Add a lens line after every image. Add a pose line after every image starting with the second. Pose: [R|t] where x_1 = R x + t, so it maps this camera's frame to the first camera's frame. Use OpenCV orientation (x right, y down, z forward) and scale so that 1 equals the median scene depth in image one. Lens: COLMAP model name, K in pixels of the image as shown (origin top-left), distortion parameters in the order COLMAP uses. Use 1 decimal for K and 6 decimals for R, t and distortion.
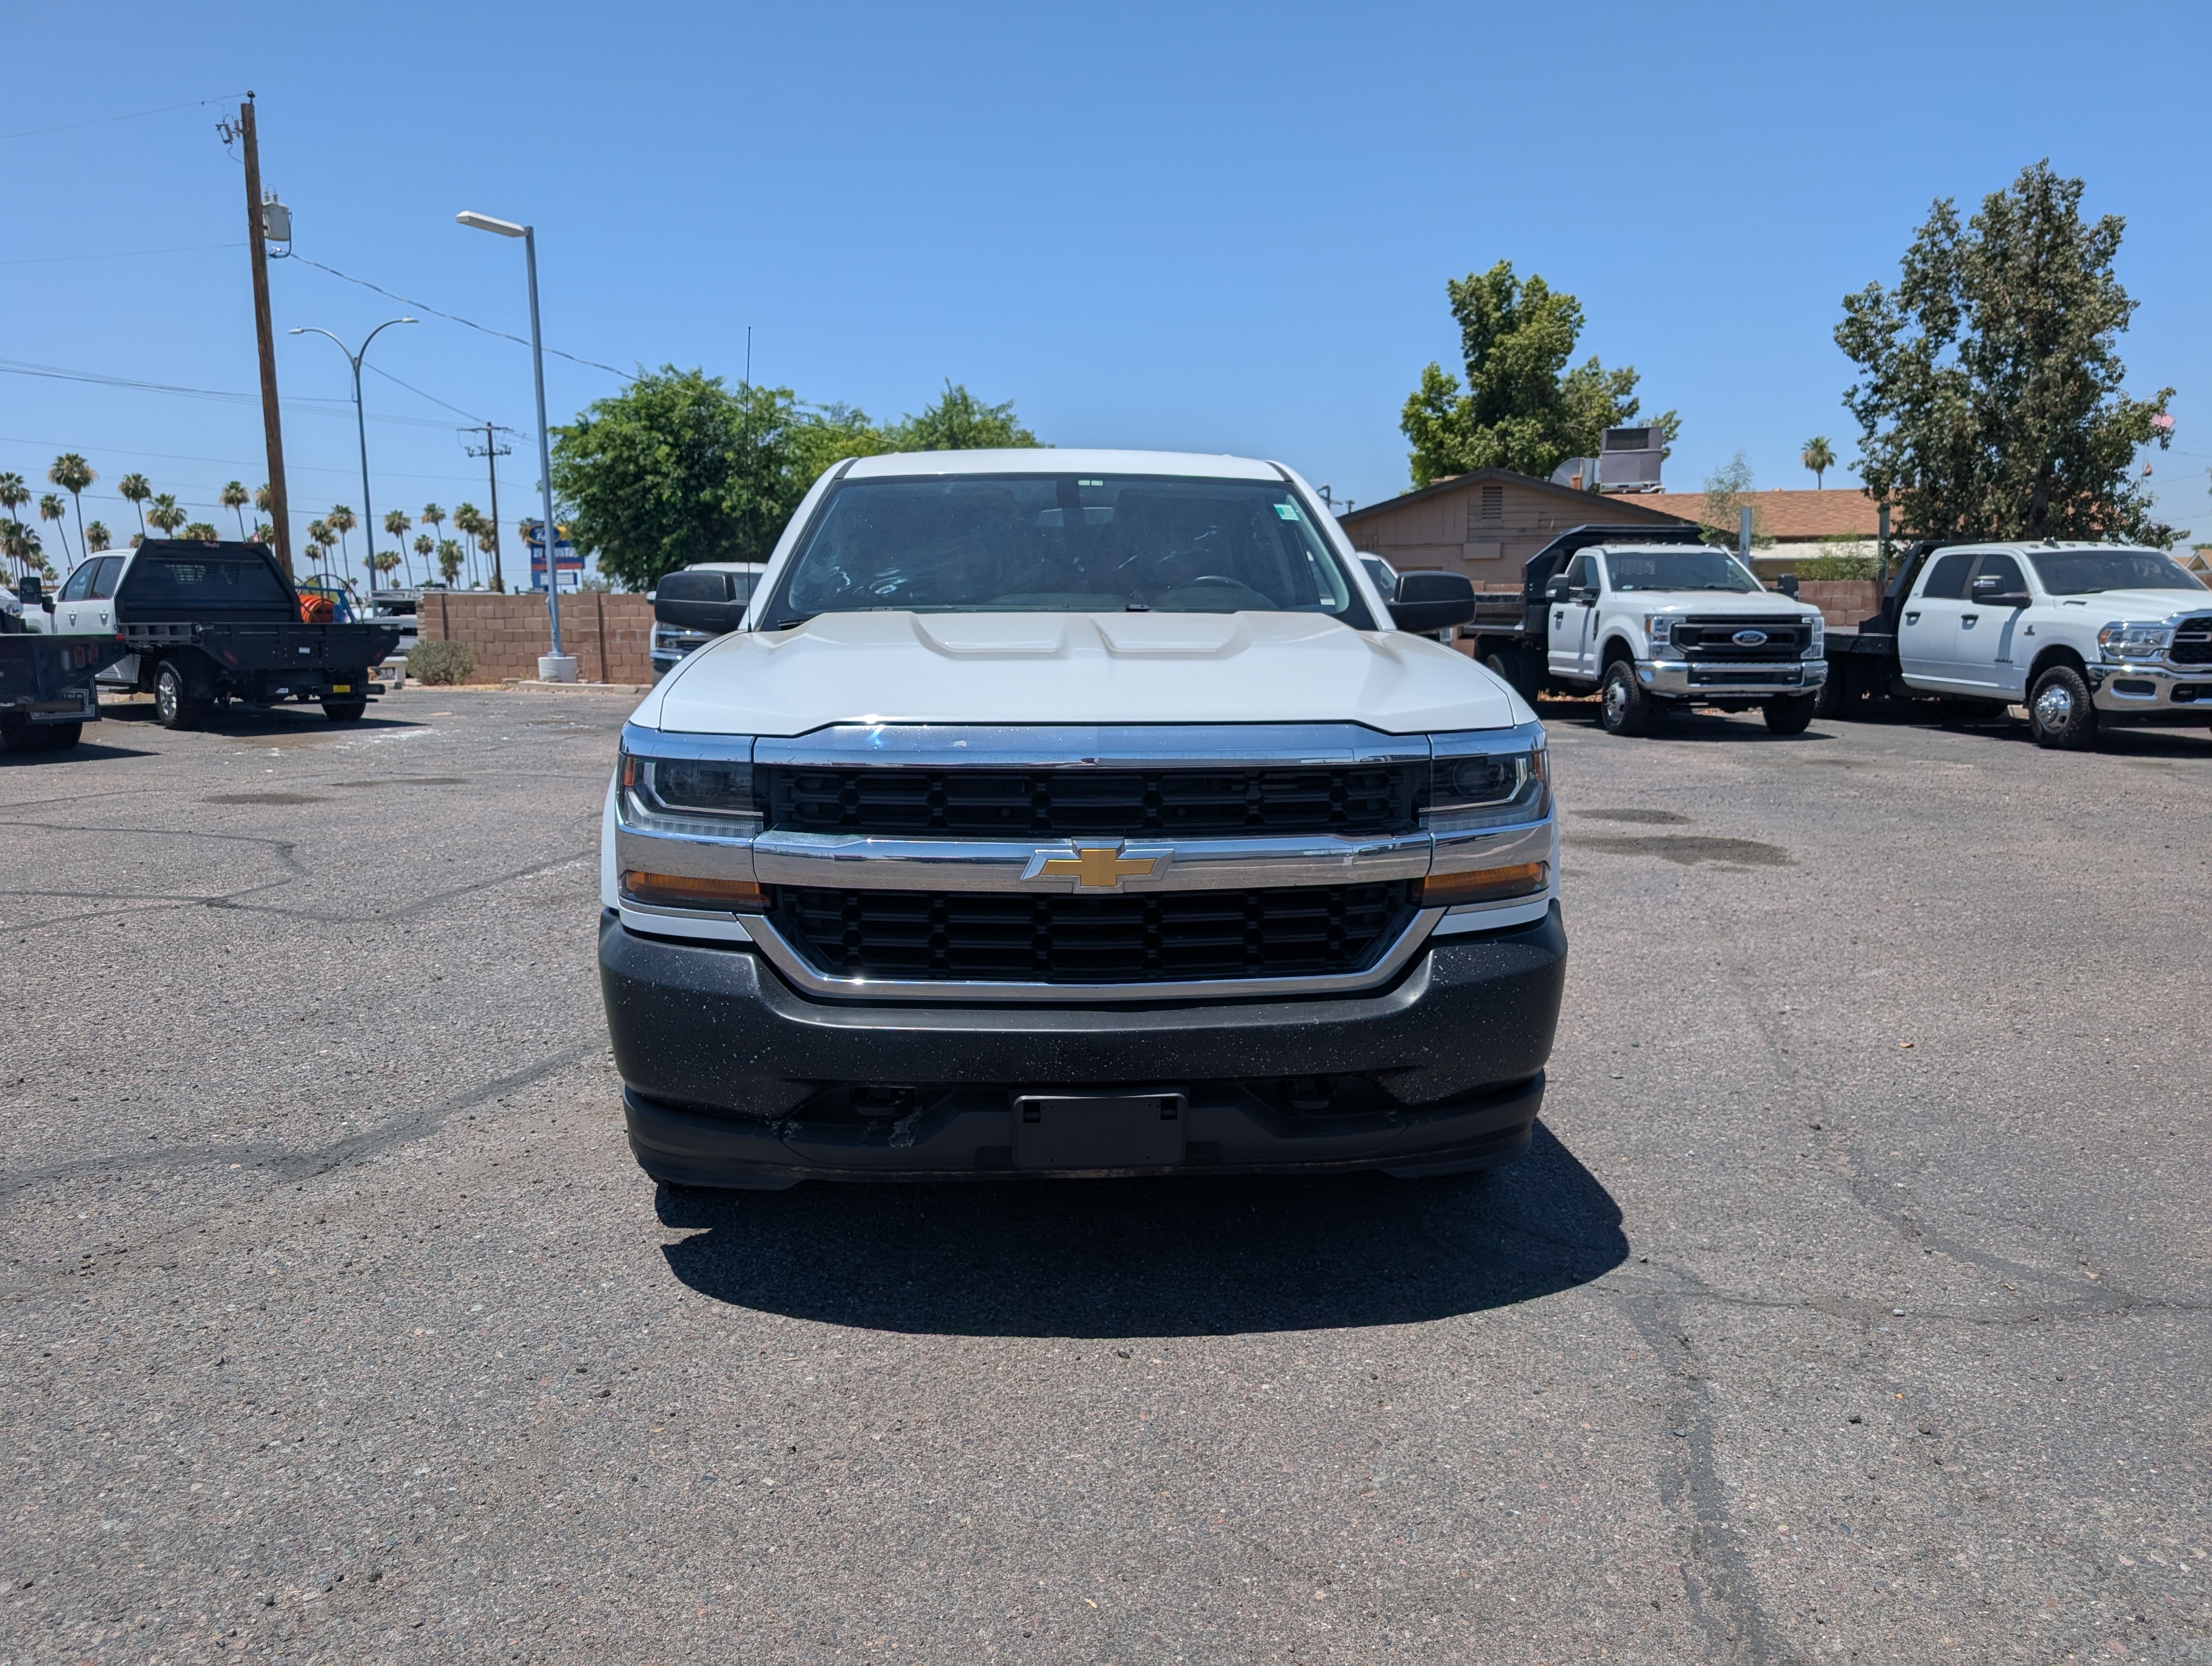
lens RADIAL K [[1630.4, 0, 1106.0], [0, 1630.4, 833.0], [0, 0, 1]] dist [0.013879, 0.001373]
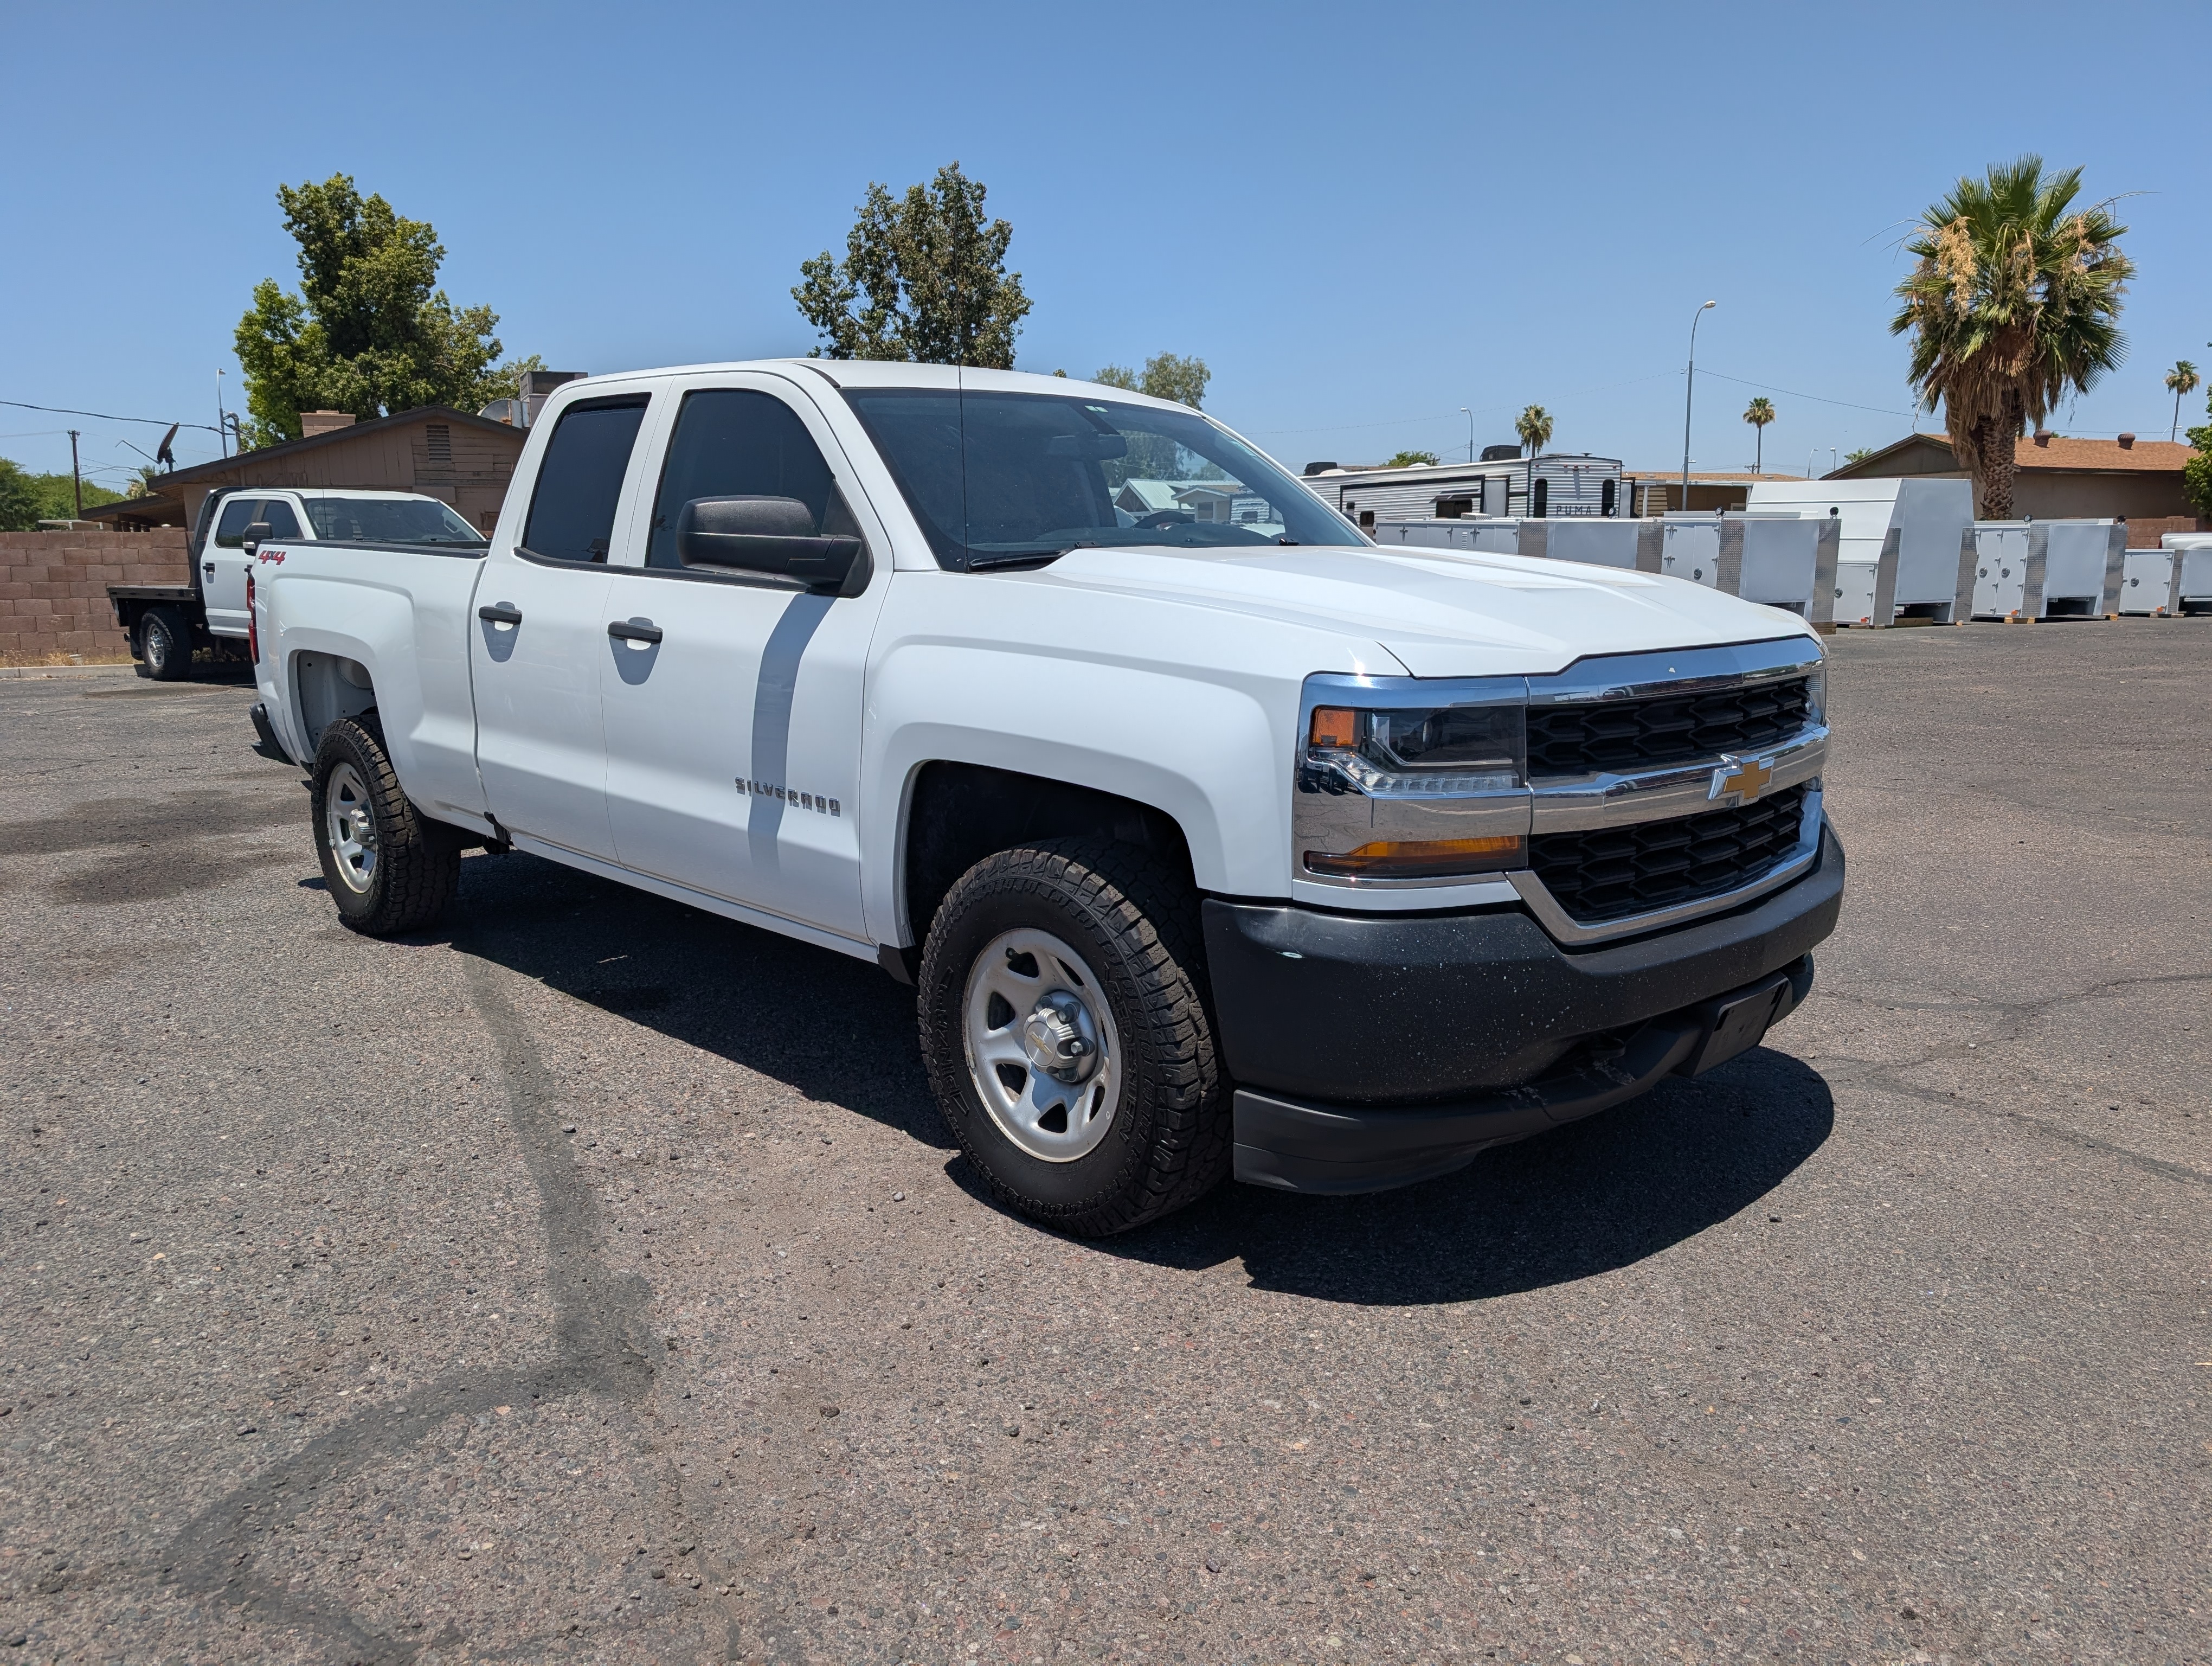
lens RADIAL K [[1626.4, 0, 1103.1], [0, 1626.4, 840.9], [0, 0, 1]] dist [0.023498, -0.022437]
pose [[0.738285, -0.123556, 0.663075, -0.128892], [0.100807, 0.992250, 0.072653, -0.007334], [-0.666913, 0.013204, 0.745019, 0.061145]]
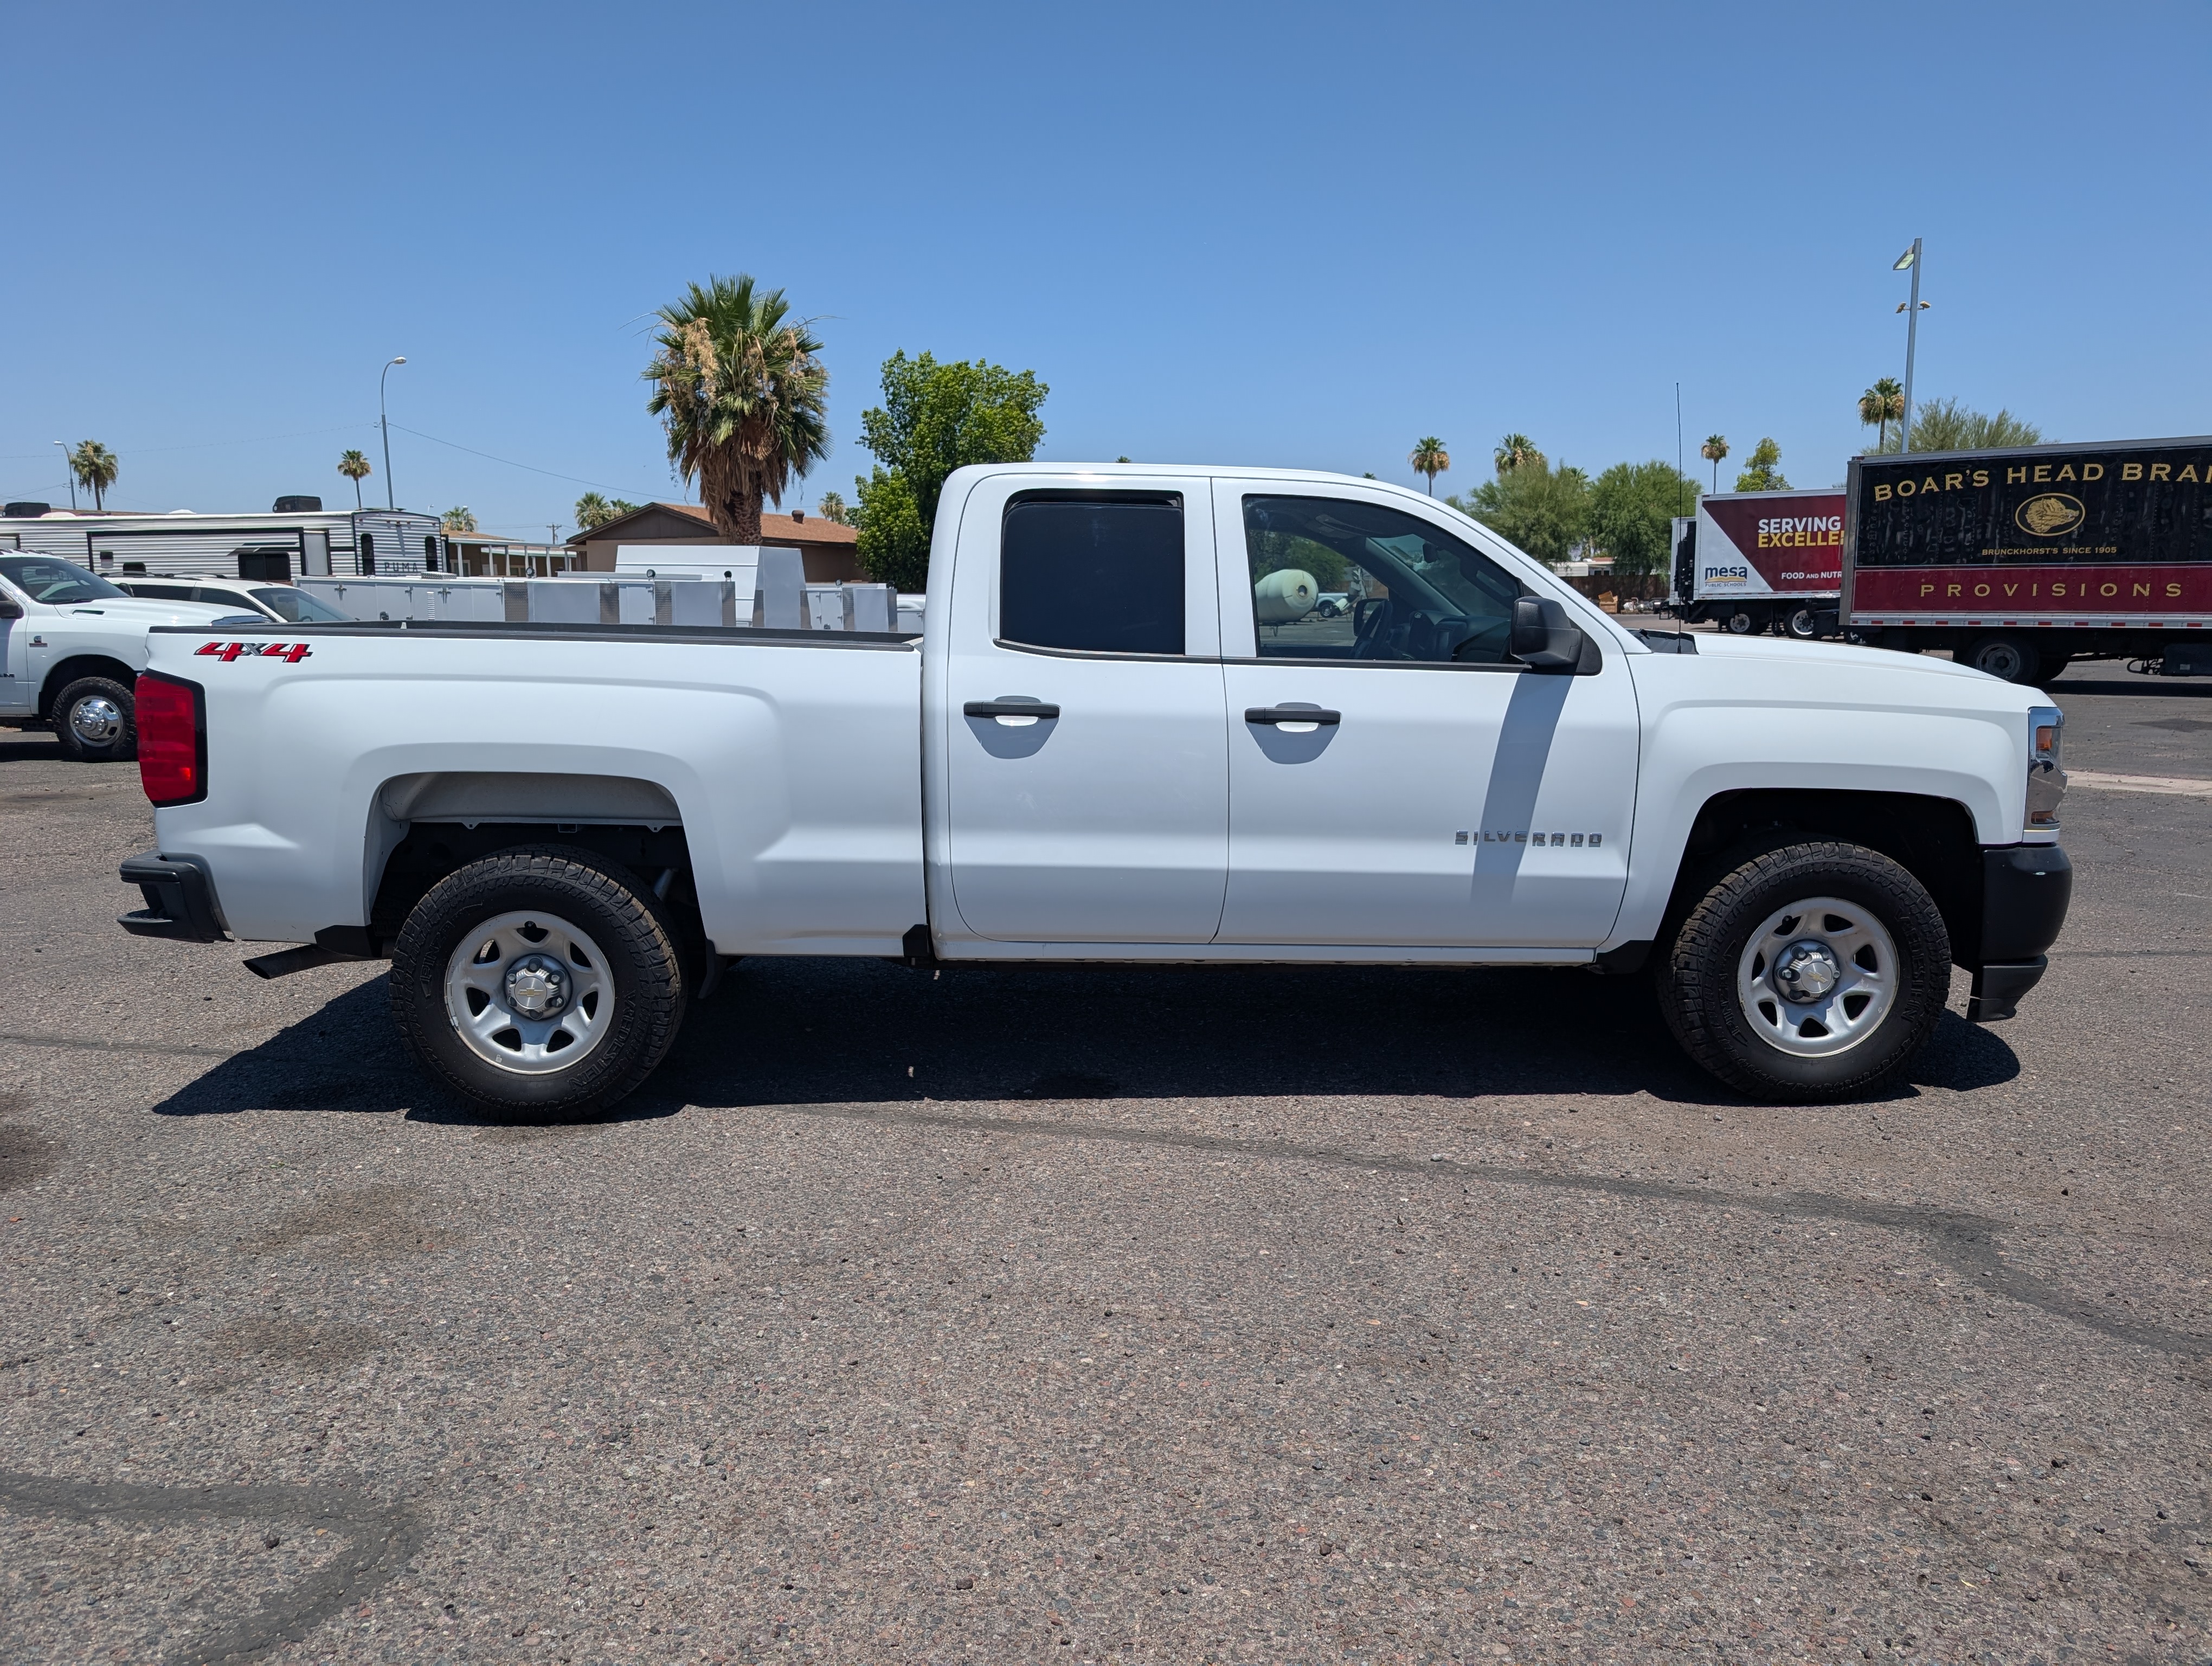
lens RADIAL K [[1630.4, 0, 1106.0], [0, 1630.4, 833.0], [0, 0, 1]] dist [0.013879, 0.001373]
pose [[-0.005659, -0.145813, 0.989296, -0.237817], [0.145279, 0.978696, 0.145082, -0.039394], [-0.989374, 0.144545, 0.015645, 0.245555]]
